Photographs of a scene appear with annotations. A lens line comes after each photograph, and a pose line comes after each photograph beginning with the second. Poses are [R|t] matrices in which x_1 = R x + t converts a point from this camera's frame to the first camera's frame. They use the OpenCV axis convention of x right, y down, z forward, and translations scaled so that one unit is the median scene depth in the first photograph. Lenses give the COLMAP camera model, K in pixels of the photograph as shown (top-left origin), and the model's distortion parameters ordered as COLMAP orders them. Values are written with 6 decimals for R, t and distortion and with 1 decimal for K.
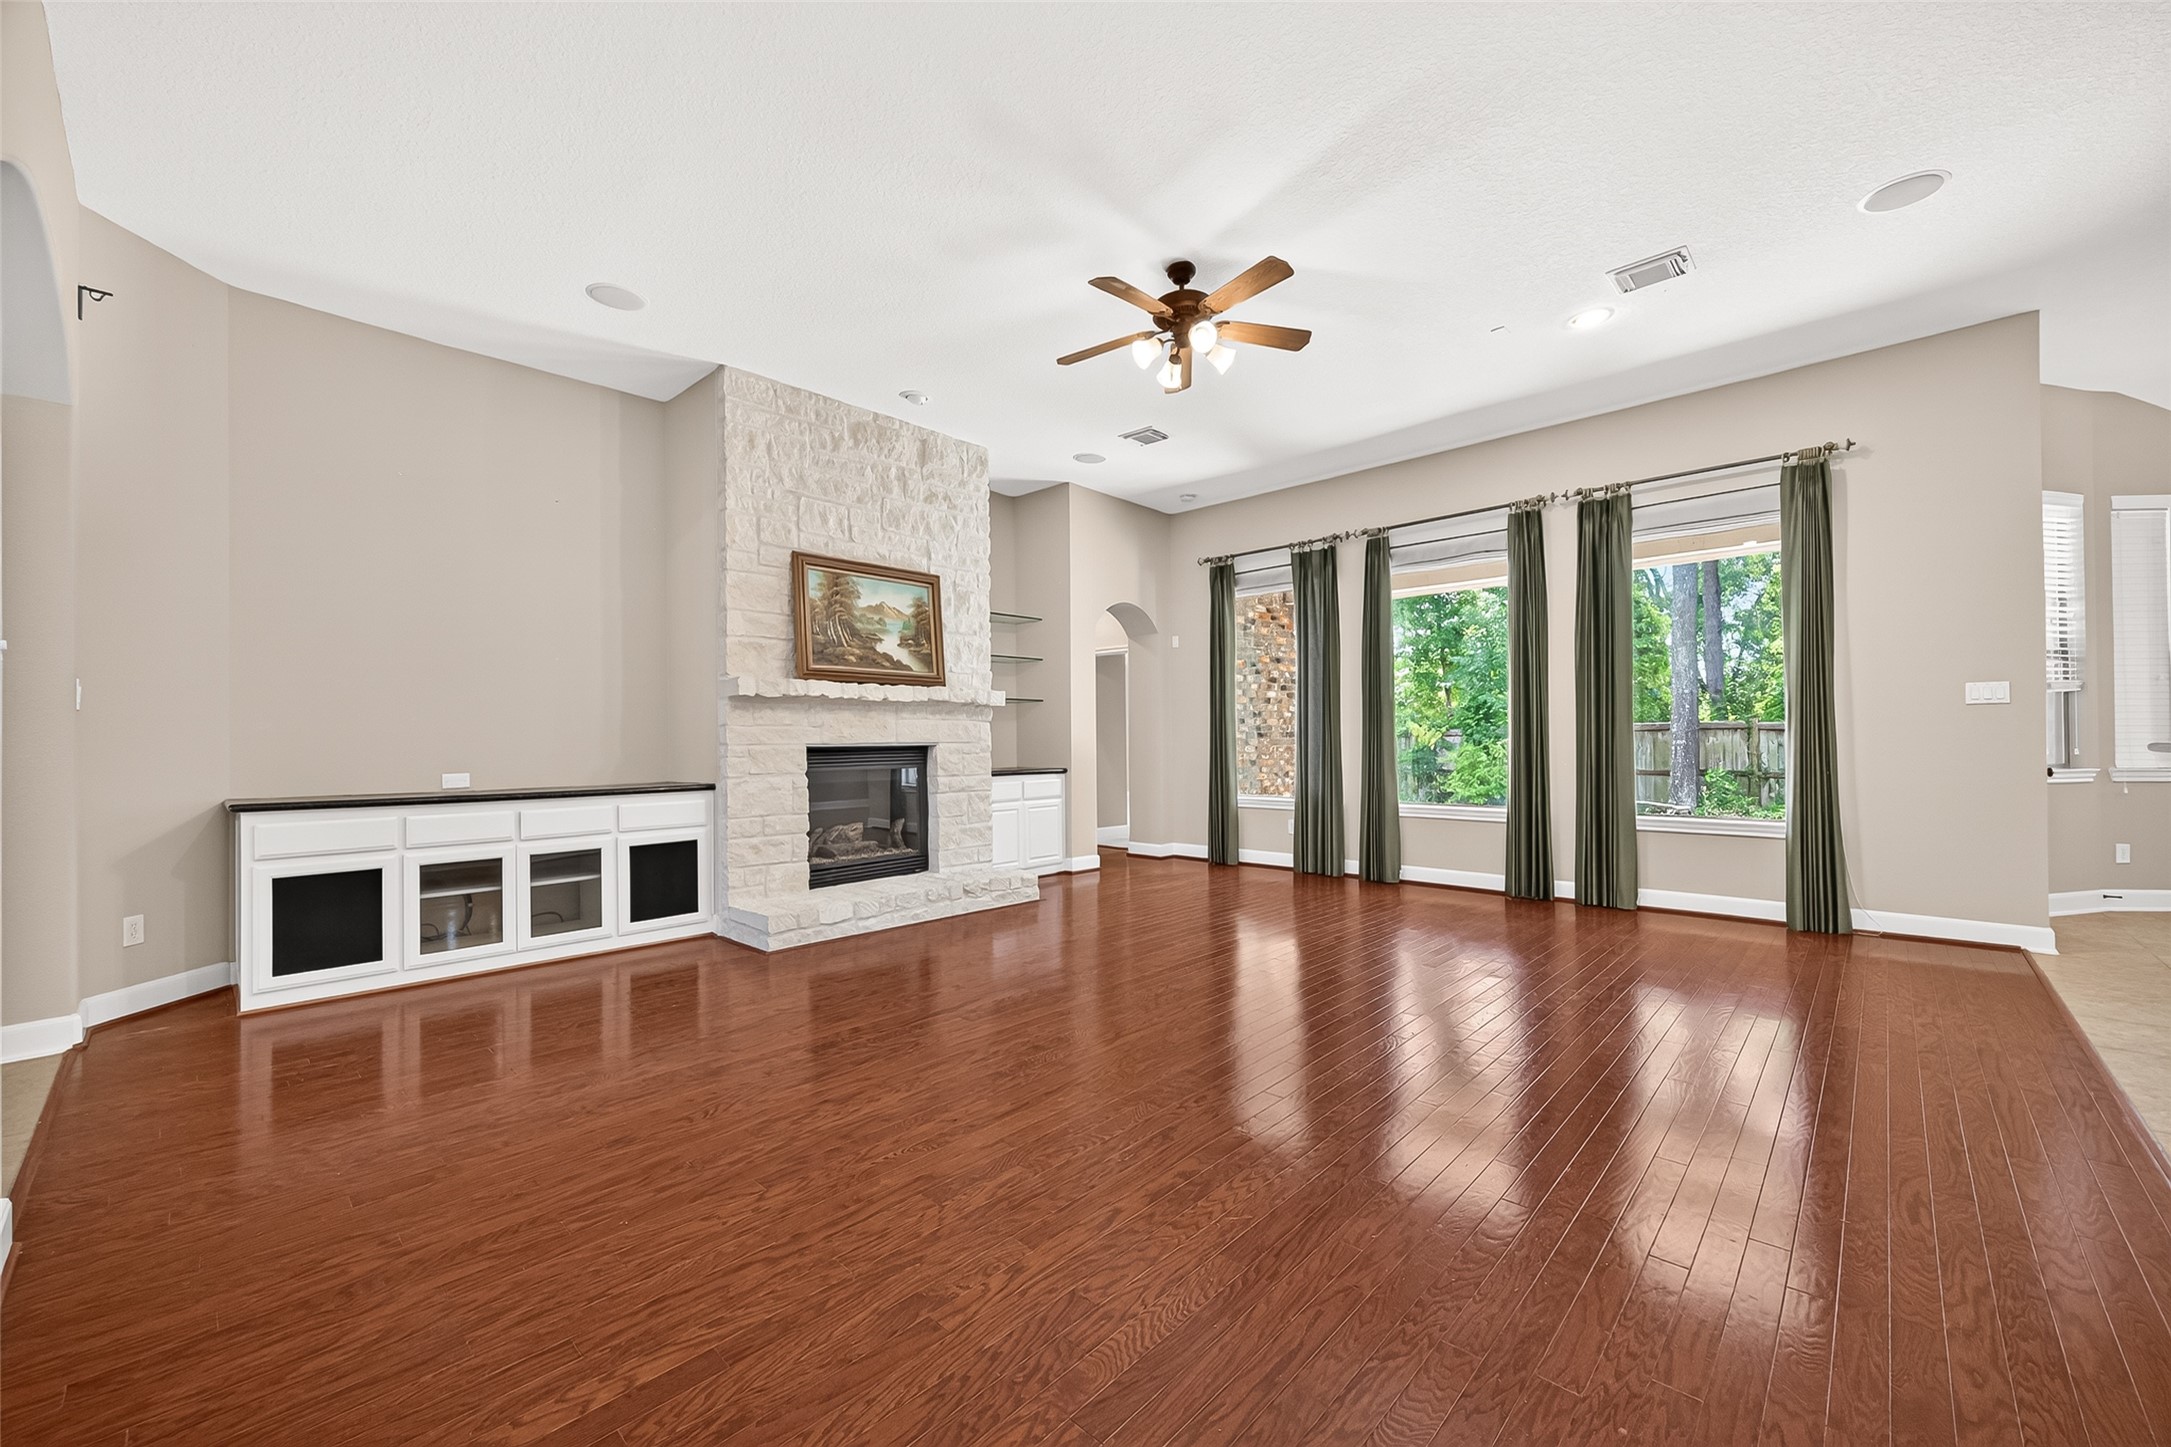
lens RADIAL K [[857.7, 0, 1080.3], [0, 857.7, 732.3], [0, 0, 1]] dist [0.005173, -0.000573]
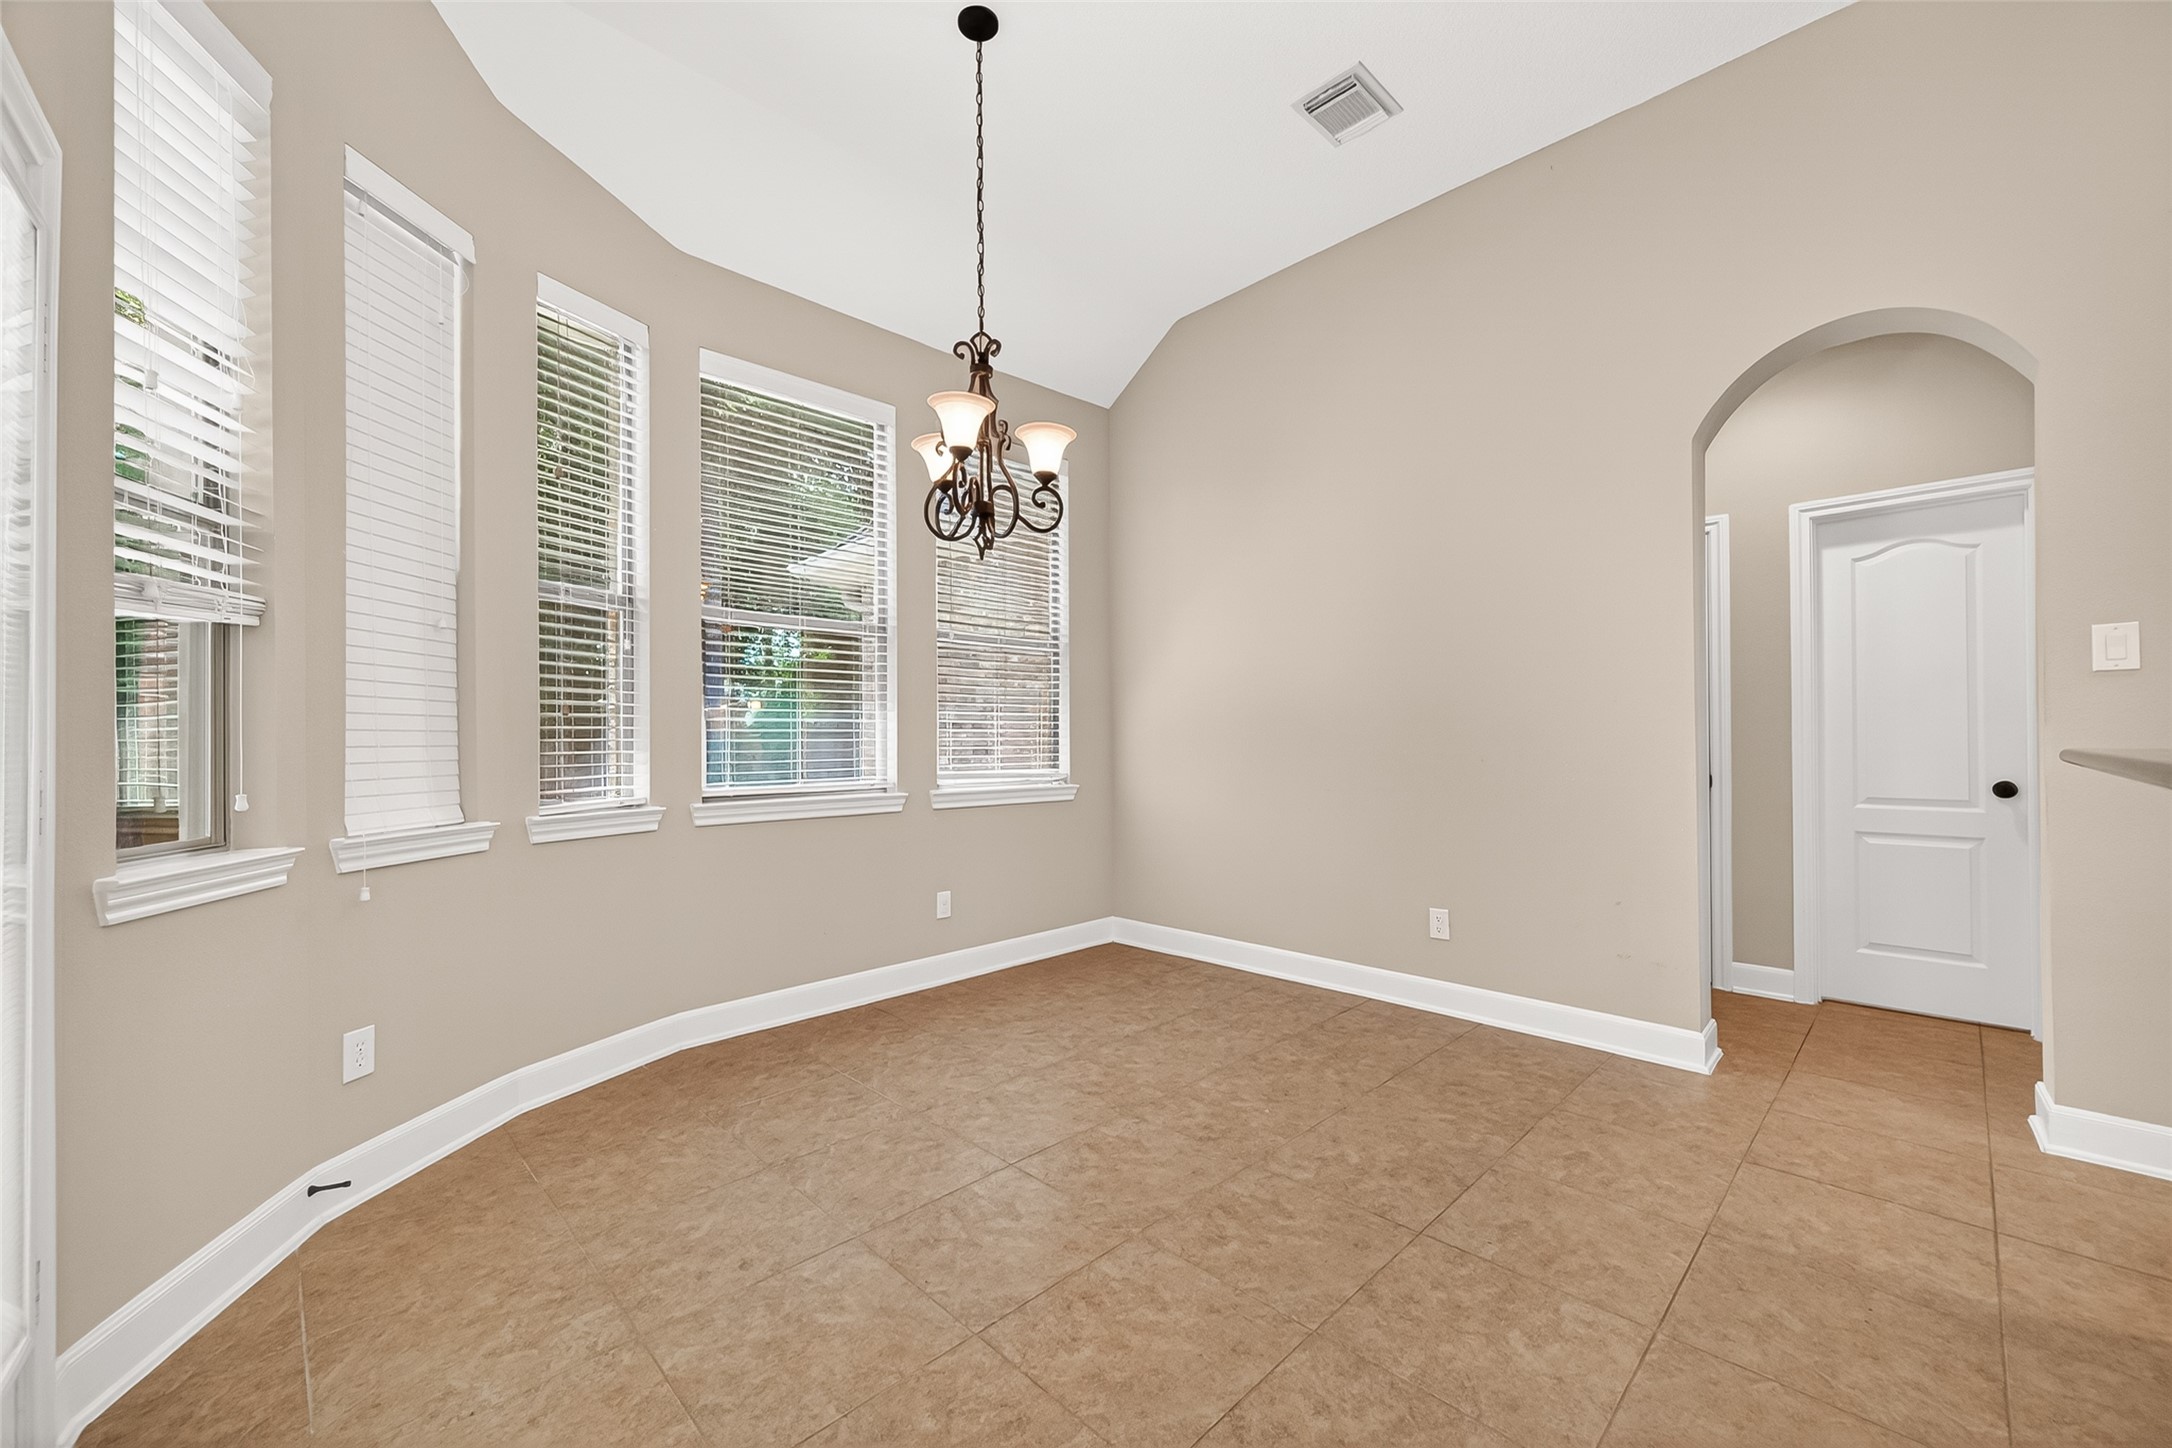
lens RADIAL K [[858.1, 0, 1068.1], [0, 858.1, 735.3], [0, 0, 1]] dist [0.005173, -0.000573]
pose [[0.043261, 0.023510, 0.998787, 0.826811], [0.001013, 0.999722, -0.023576, 0.004224], [-0.999063, 0.002032, 0.043225, 0.657124]]
